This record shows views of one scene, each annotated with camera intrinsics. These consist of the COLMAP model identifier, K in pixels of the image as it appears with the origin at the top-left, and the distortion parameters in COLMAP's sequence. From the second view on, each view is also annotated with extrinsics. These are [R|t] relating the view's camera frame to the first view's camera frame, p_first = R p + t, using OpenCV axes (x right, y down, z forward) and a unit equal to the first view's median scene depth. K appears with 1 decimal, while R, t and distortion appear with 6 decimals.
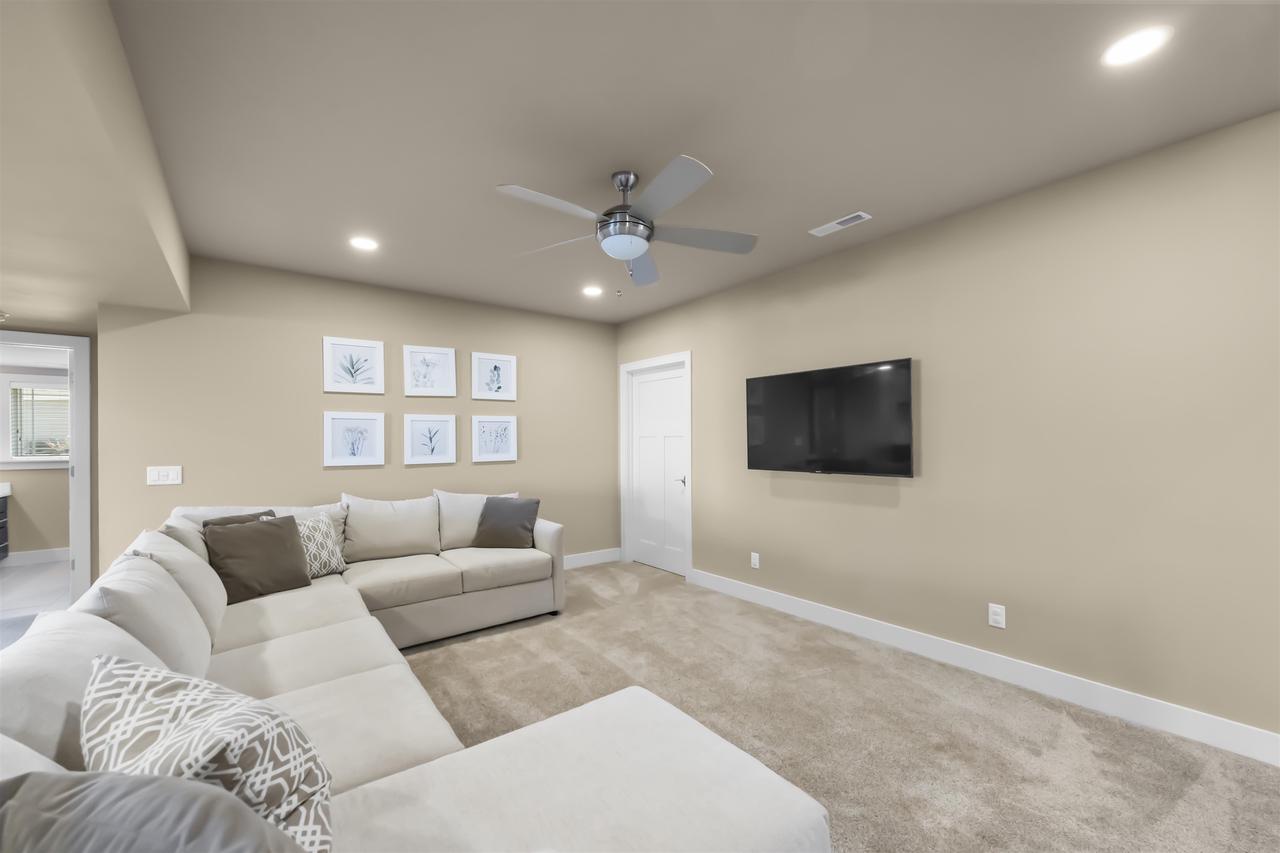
lens RADIAL K [[512.1, 0, 633.8], [0, 512.1, 429.4], [0, 0, 1]] dist [0.014510, -0.000083]
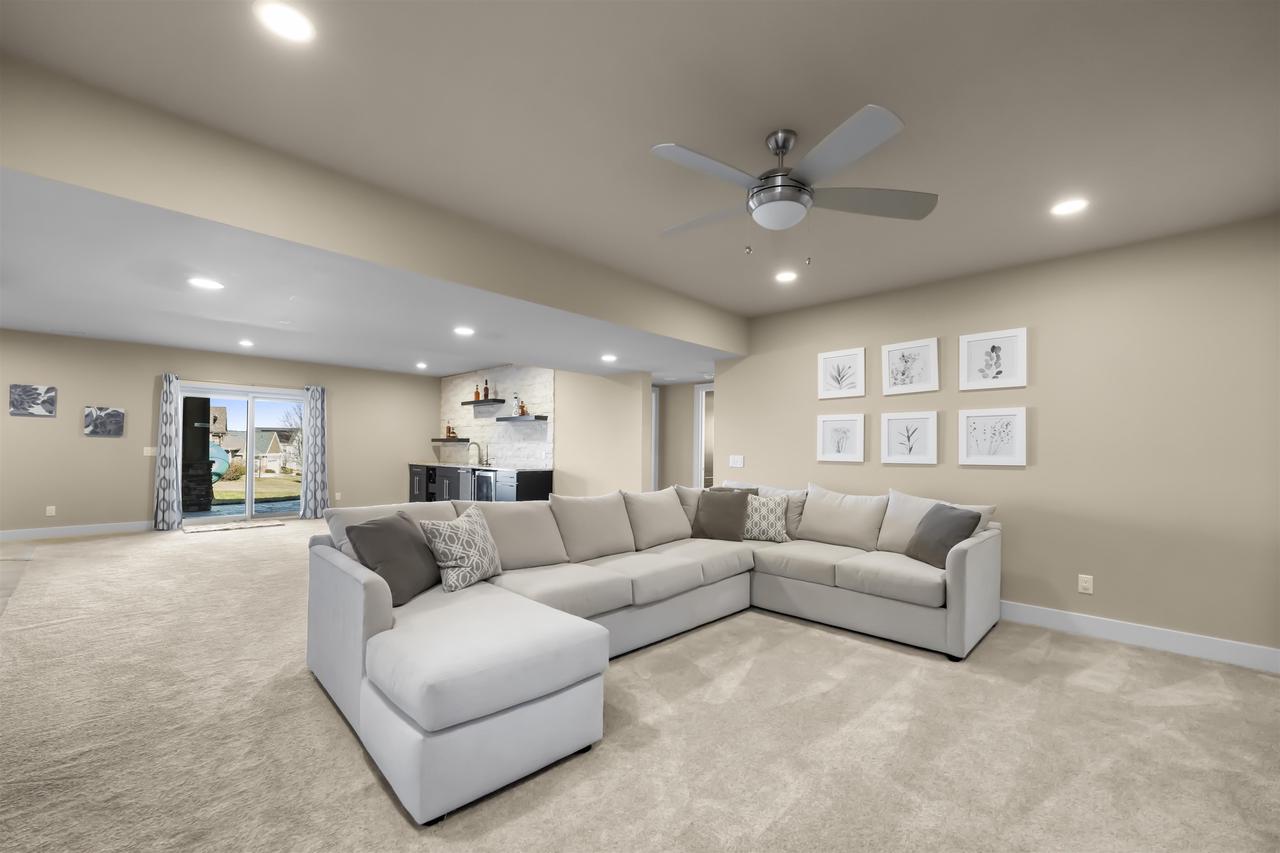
lens RADIAL K [[512.1, 0, 636.3], [0, 512.1, 438.1], [0, 0, 1]] dist [0.014510, -0.000083]
pose [[0.153023, -0.009998, -0.988172, 0.489671], [0.012397, 0.999890, -0.008197, 0.021596], [0.988145, -0.010996, 0.153131, 0.361694]]
